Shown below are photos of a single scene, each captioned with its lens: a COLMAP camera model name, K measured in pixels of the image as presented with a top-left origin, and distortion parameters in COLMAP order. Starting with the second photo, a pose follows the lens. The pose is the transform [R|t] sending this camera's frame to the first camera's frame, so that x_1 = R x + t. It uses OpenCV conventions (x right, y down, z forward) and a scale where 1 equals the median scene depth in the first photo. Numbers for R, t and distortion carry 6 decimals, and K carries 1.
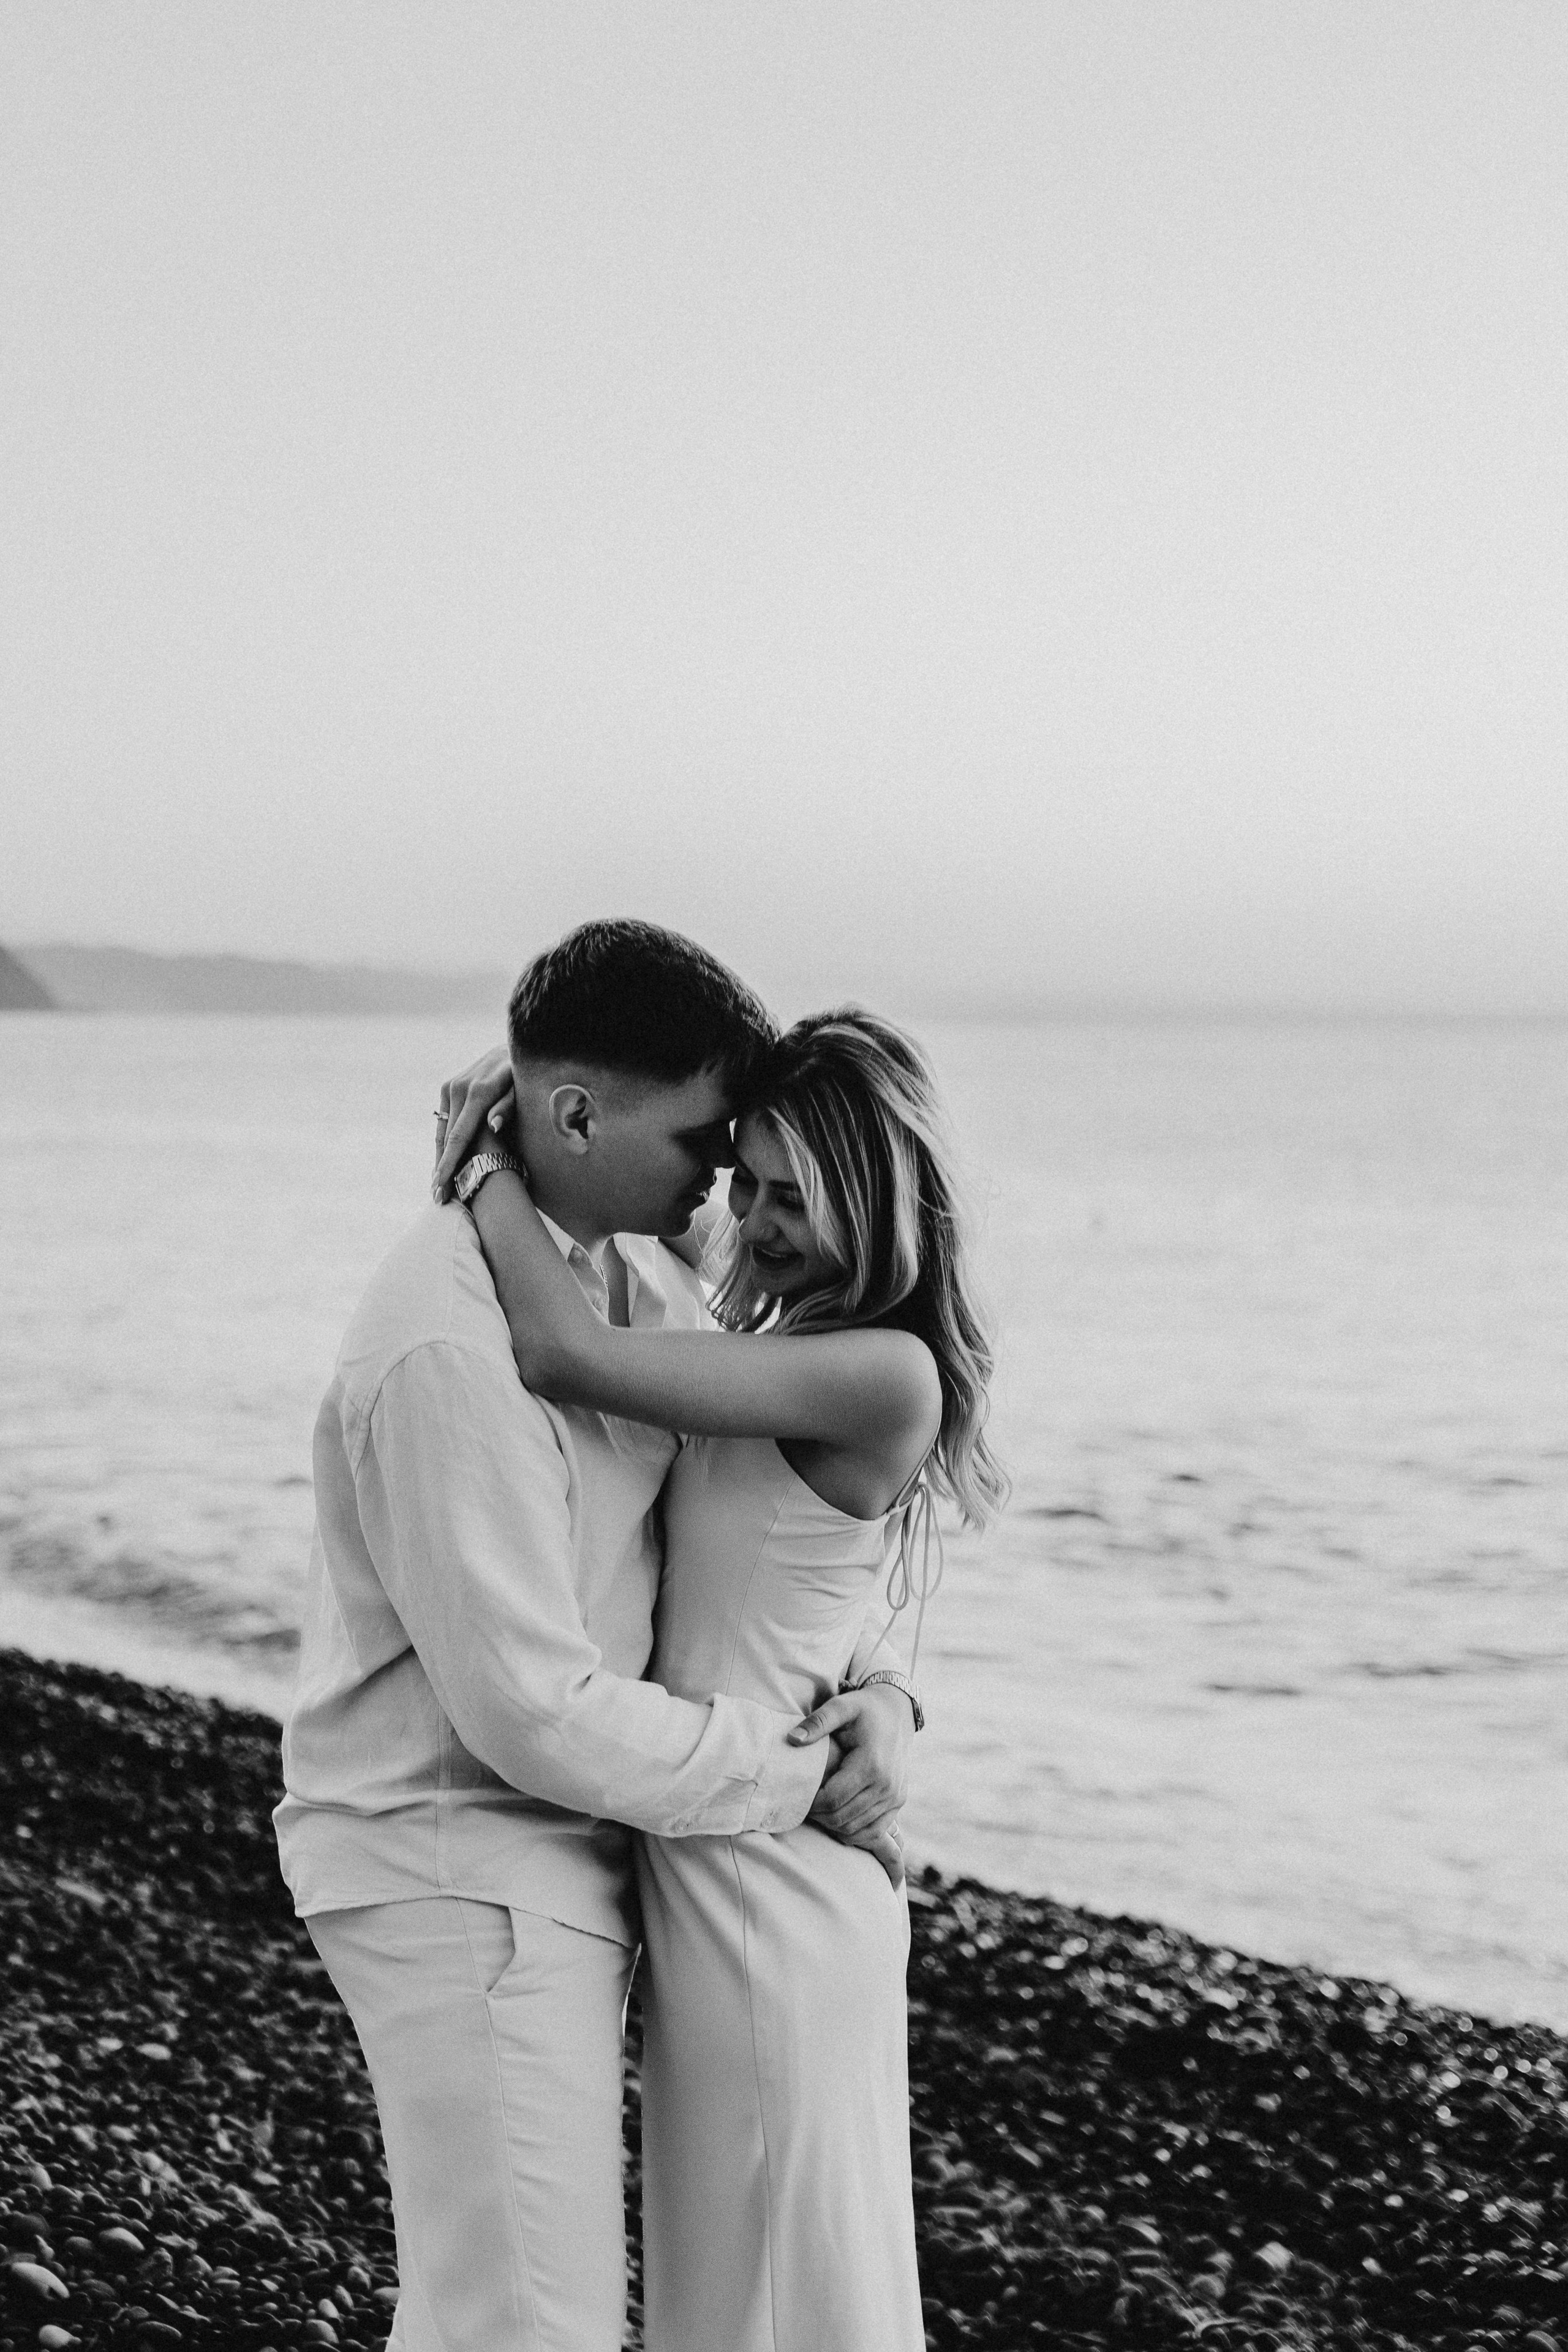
lens RADIAL K [[3529.9, 0, 784.0], [0, 3529.9, 1176.0], [0, 0, 1]] dist [0.003111, -0.063619]
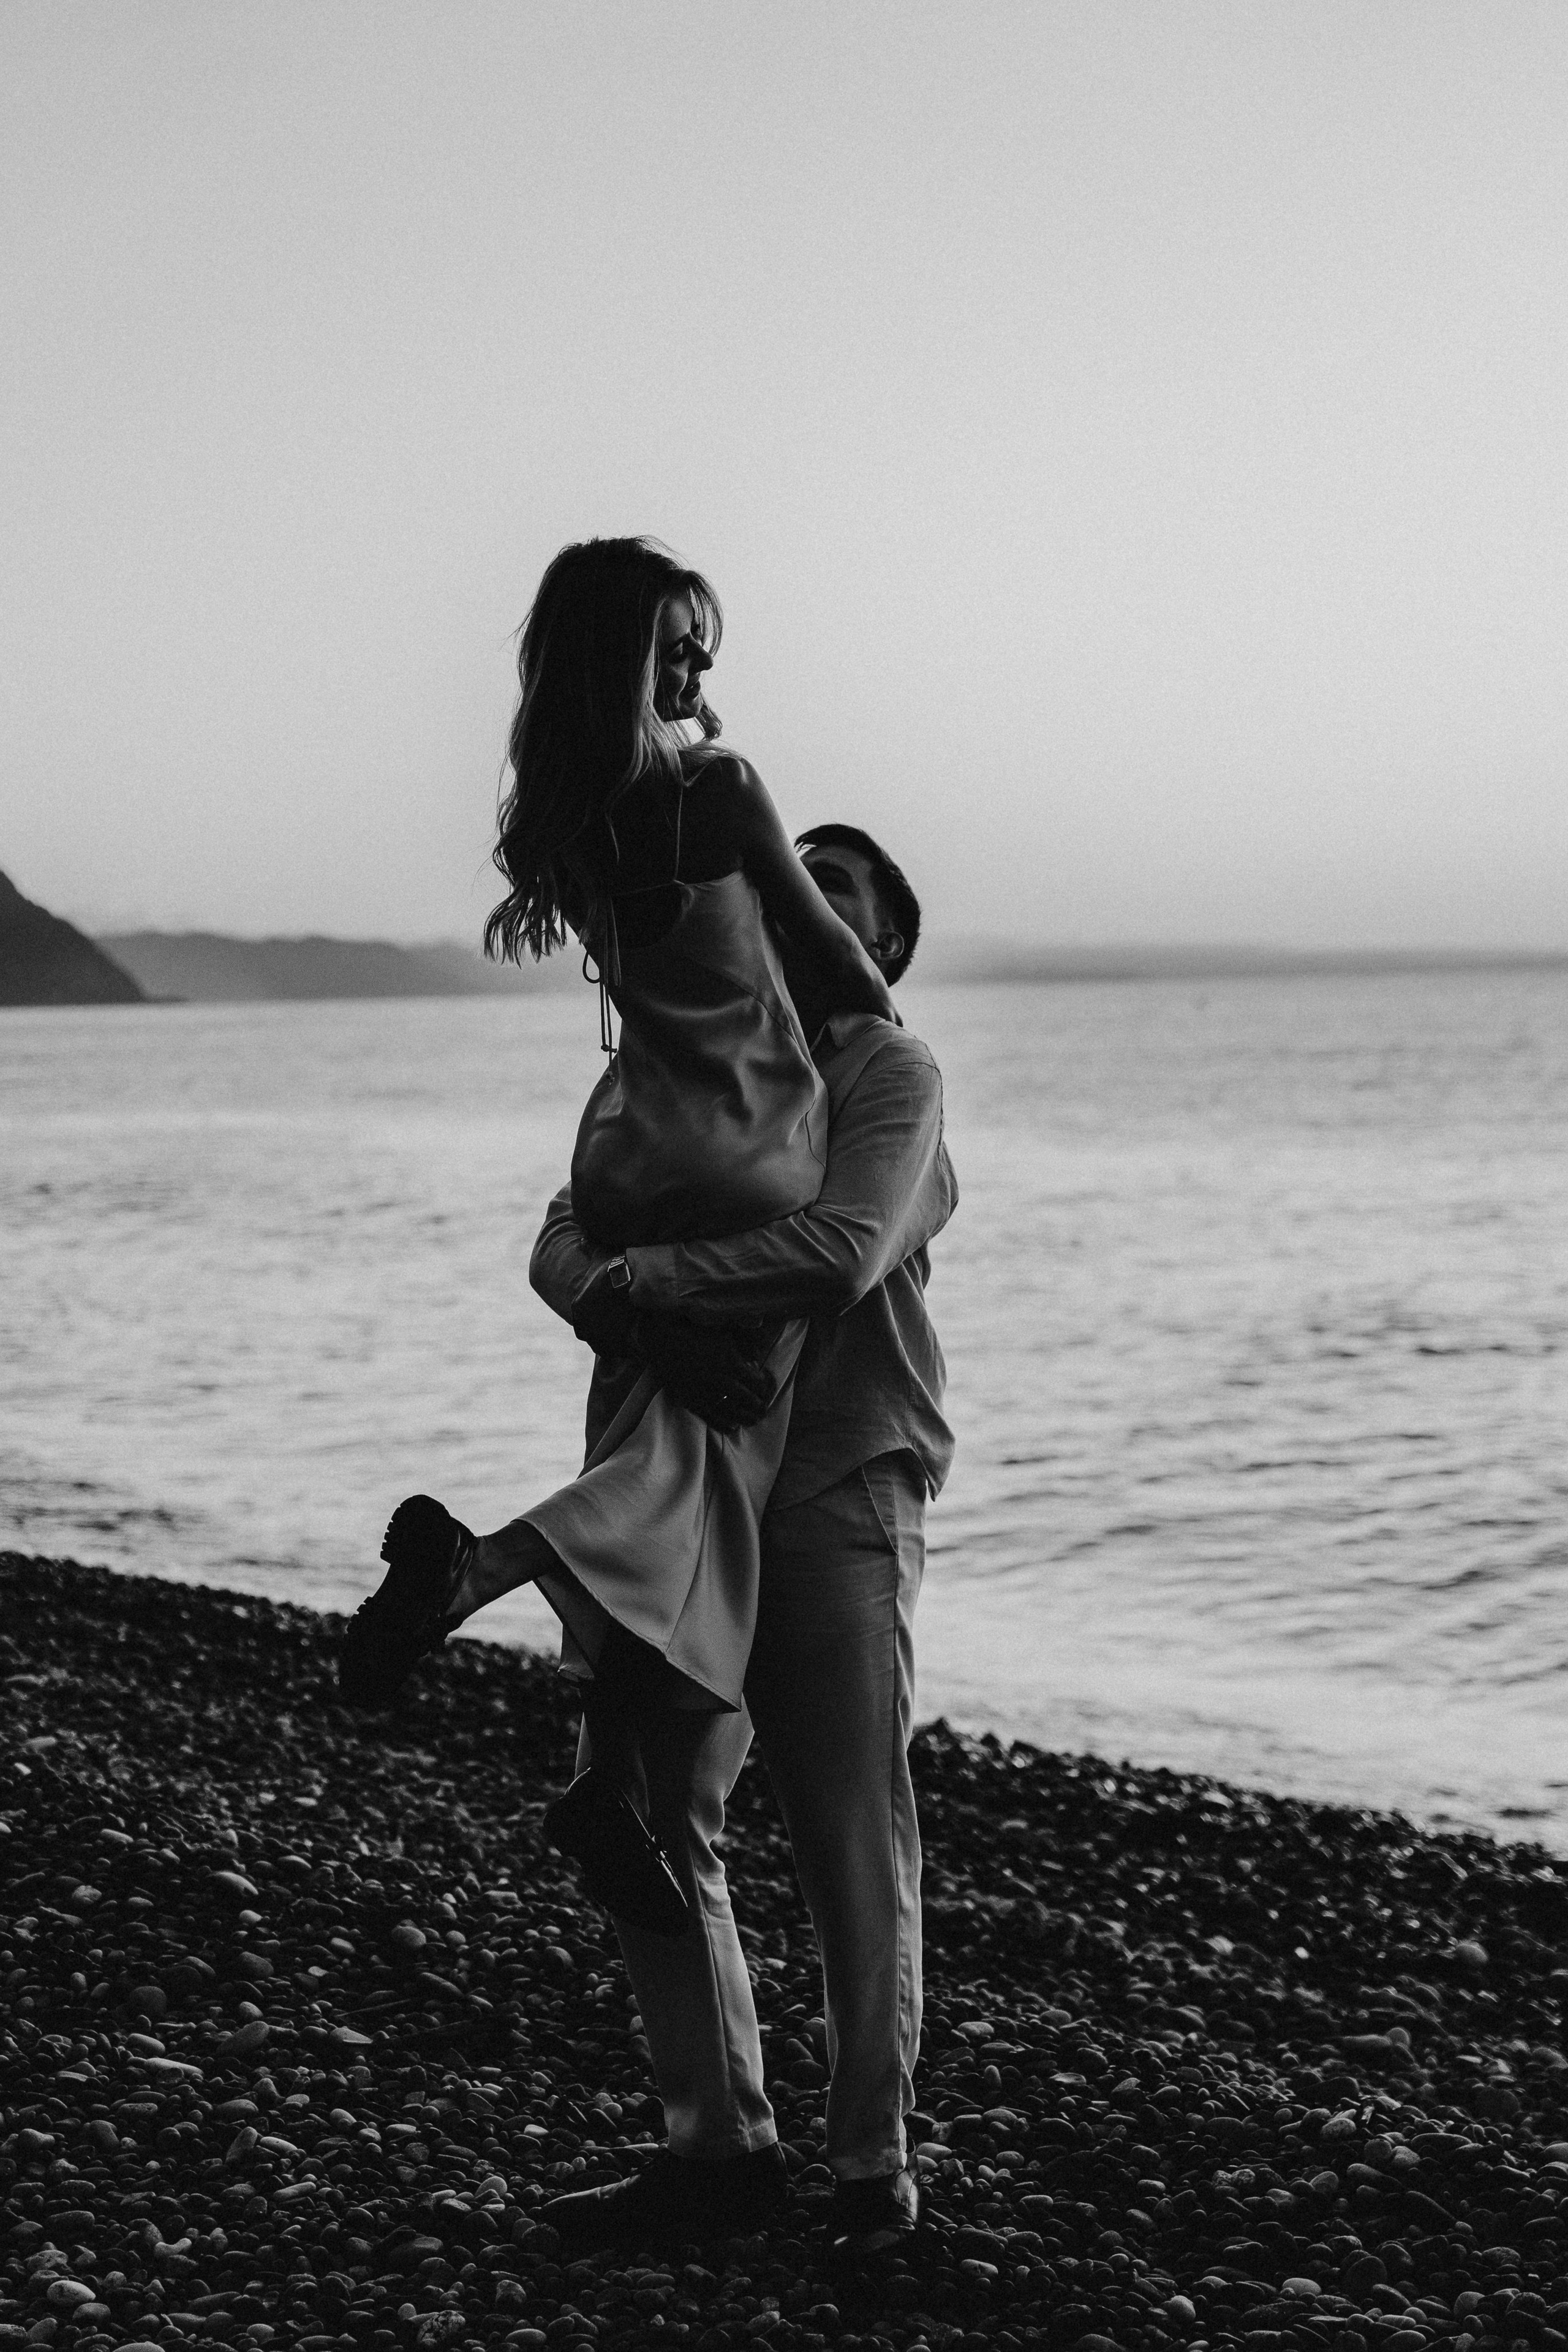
lens RADIAL K [[3601.8, 0, 784.0], [0, 3601.8, 1176.0], [0, 0, 1]] dist [-0.014064, -0.010105]
pose [[0.999090, -0.031937, -0.028267, 0.028677], [0.032184, 0.999447, 0.008304, 0.021760], [0.027986, -0.009206, 0.999566, -0.228617]]
